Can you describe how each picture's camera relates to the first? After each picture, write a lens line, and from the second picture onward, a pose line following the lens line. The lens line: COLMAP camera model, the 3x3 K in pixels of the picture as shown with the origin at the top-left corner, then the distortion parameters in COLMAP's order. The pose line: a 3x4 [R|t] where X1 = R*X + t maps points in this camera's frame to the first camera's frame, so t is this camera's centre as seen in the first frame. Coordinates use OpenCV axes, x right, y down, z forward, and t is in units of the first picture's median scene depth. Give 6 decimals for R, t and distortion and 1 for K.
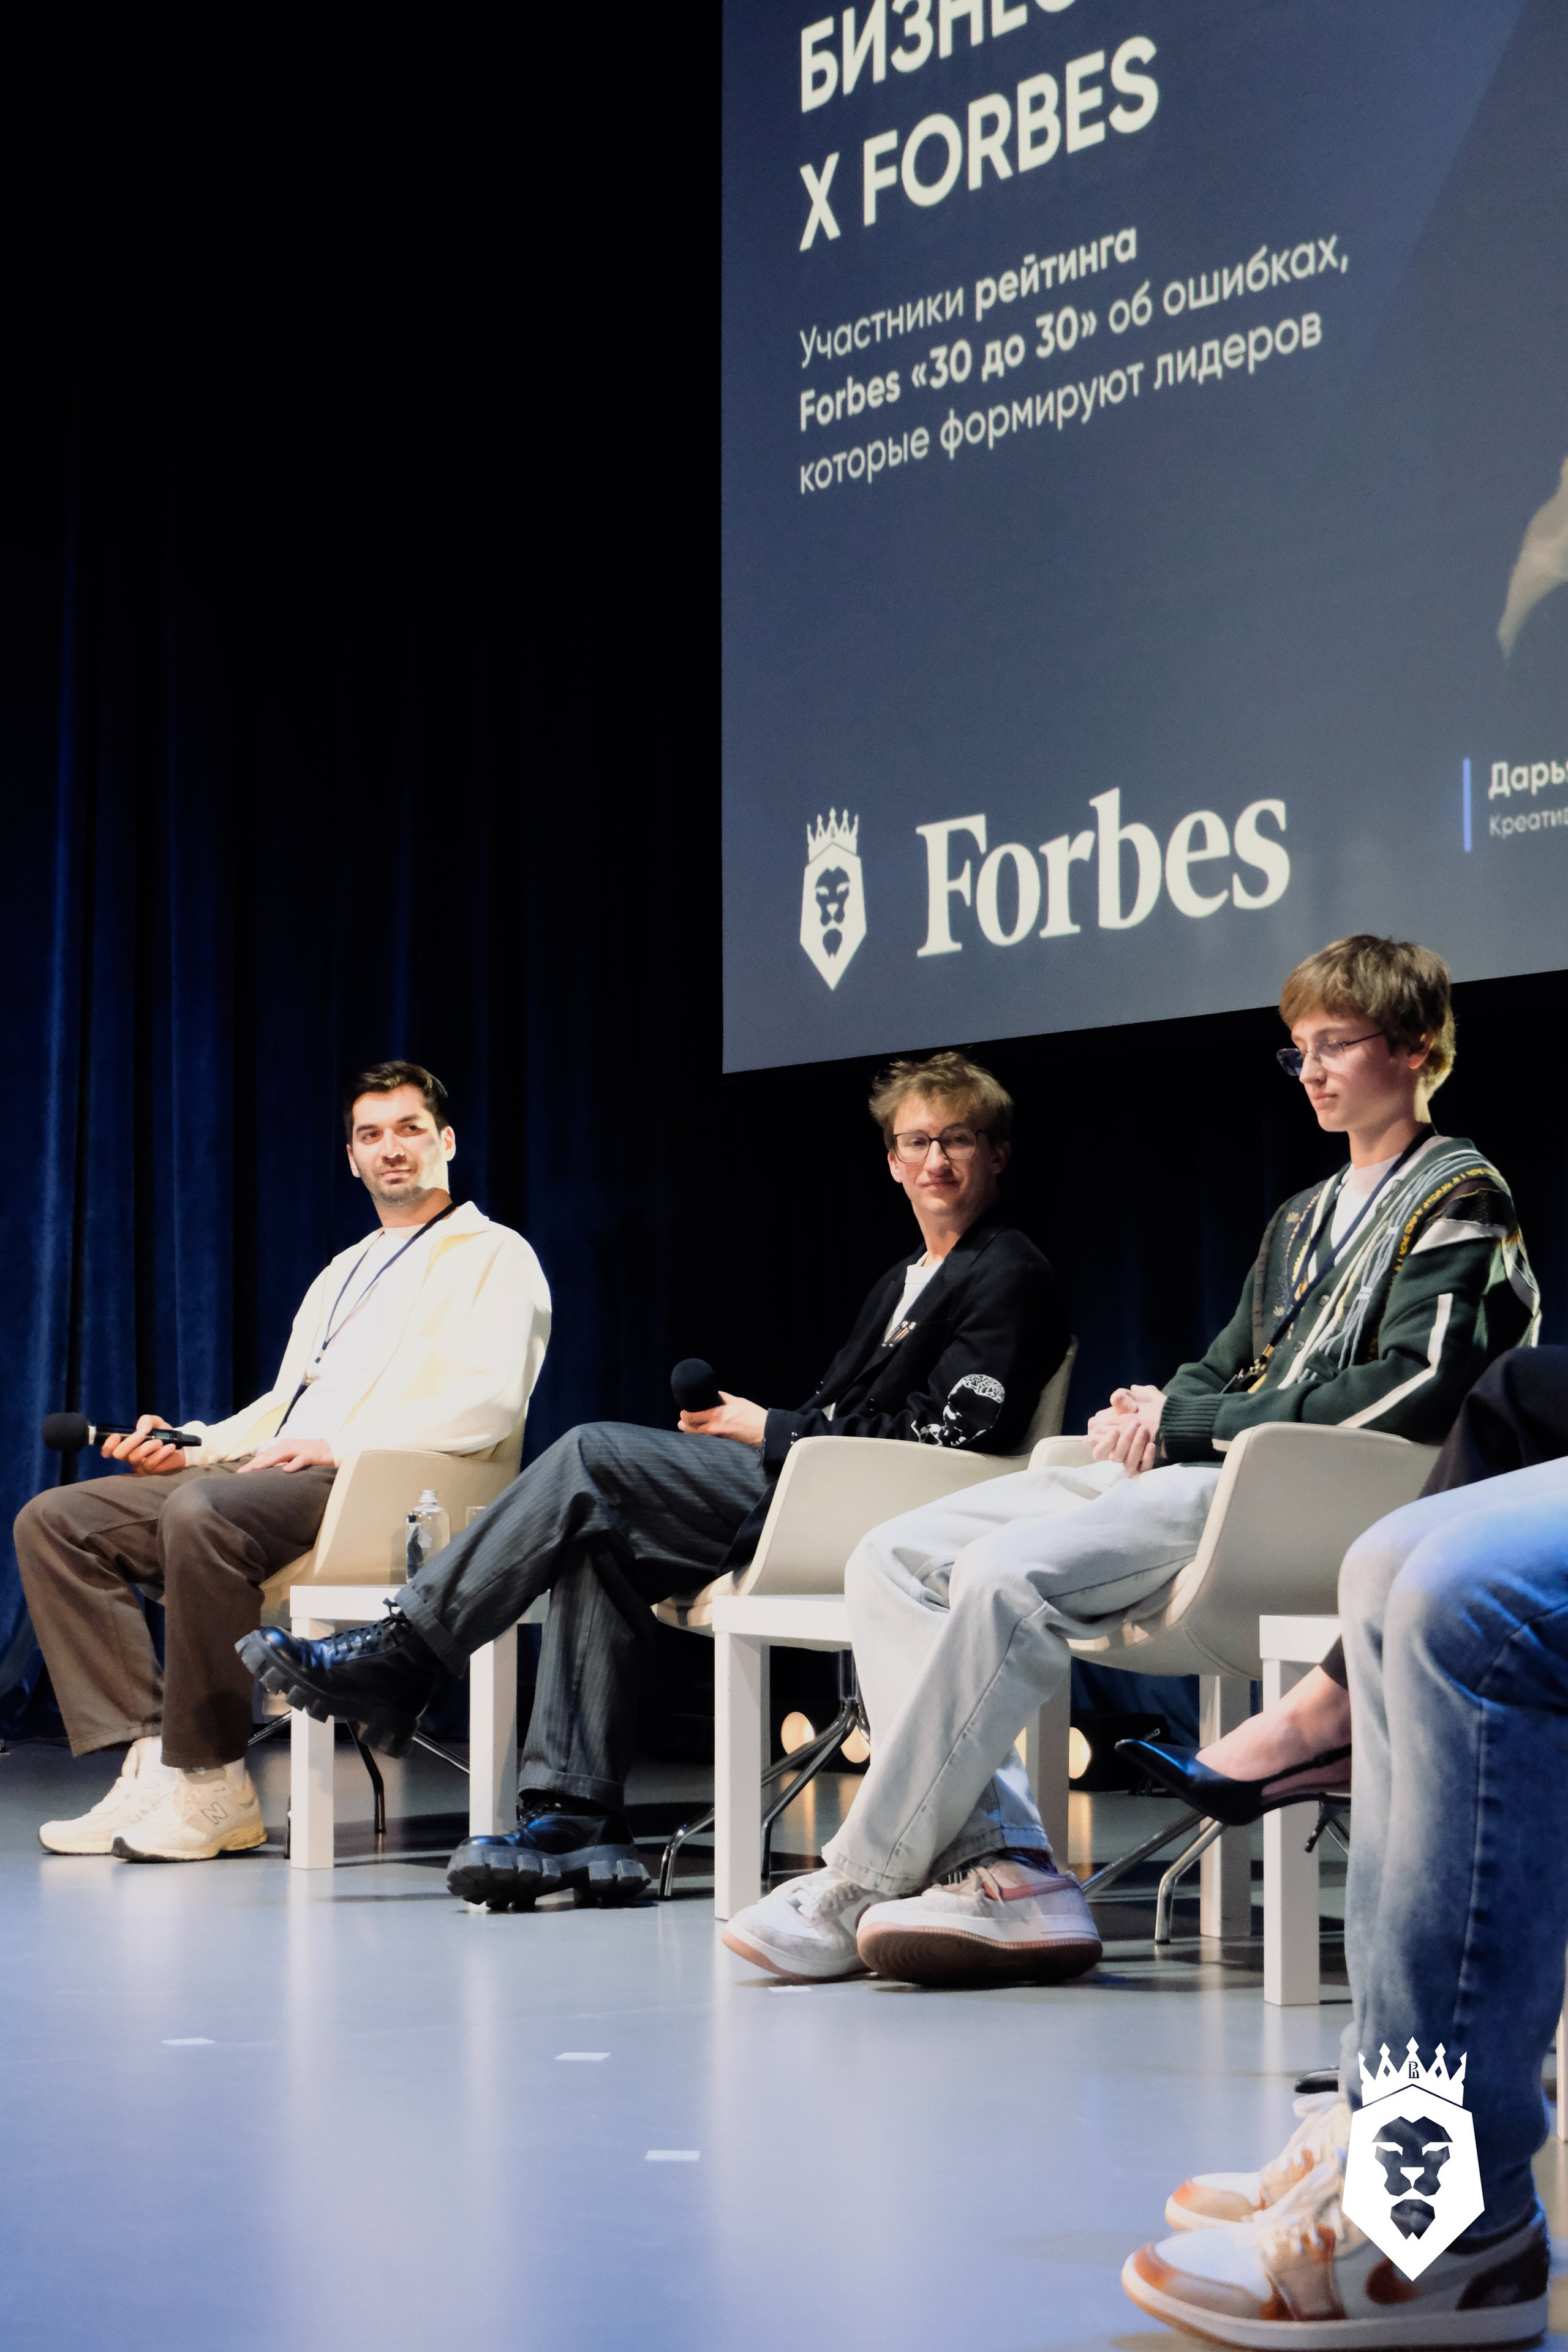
lens RADIAL K [[4655.9, 0, 678.9], [0, 4655.9, 1128.2], [0, 0, 1]] dist [-0.106346, 0.320511]
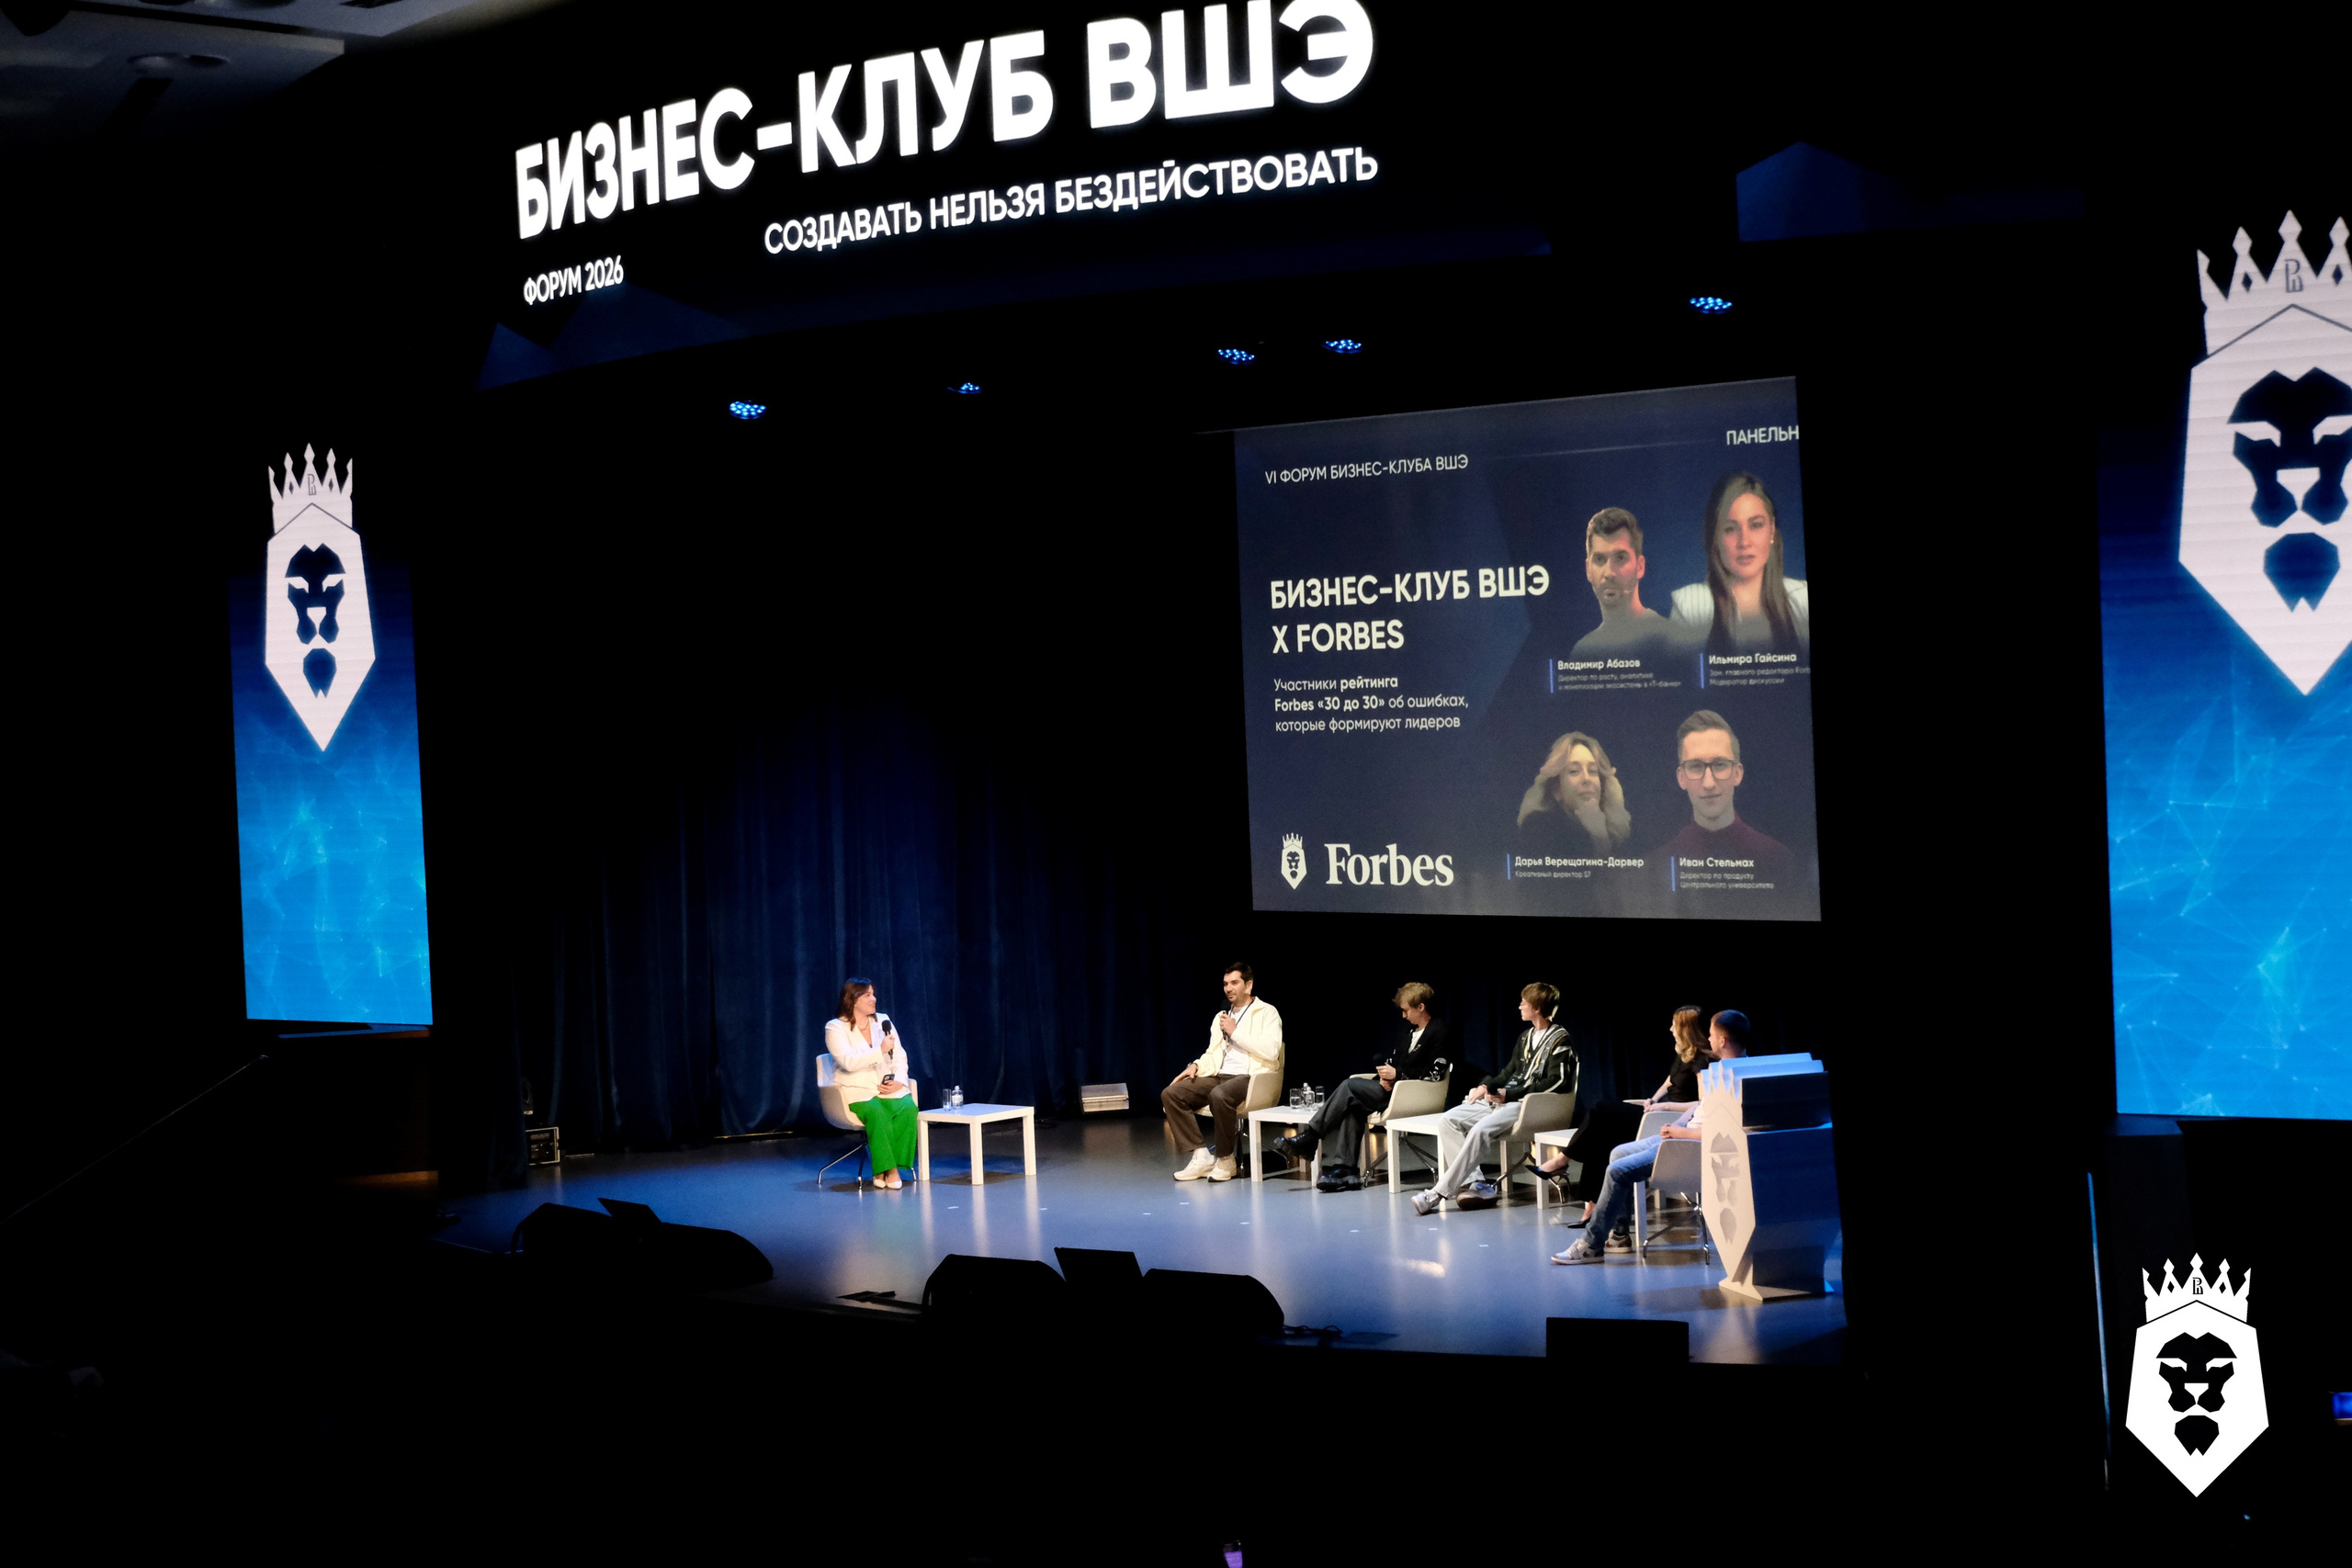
lens RADIAL K [[3856.8, 0, 1141.8], [0, 3856.8, 736.3], [0, 0, 1]] dist [0.033224, -2.094100]
pose [[0.984074, -0.043190, 0.172430, -0.551564], [0.027881, 0.995530, 0.090240, -0.396847], [-0.175557, -0.083995, 0.980879, -1.668037]]
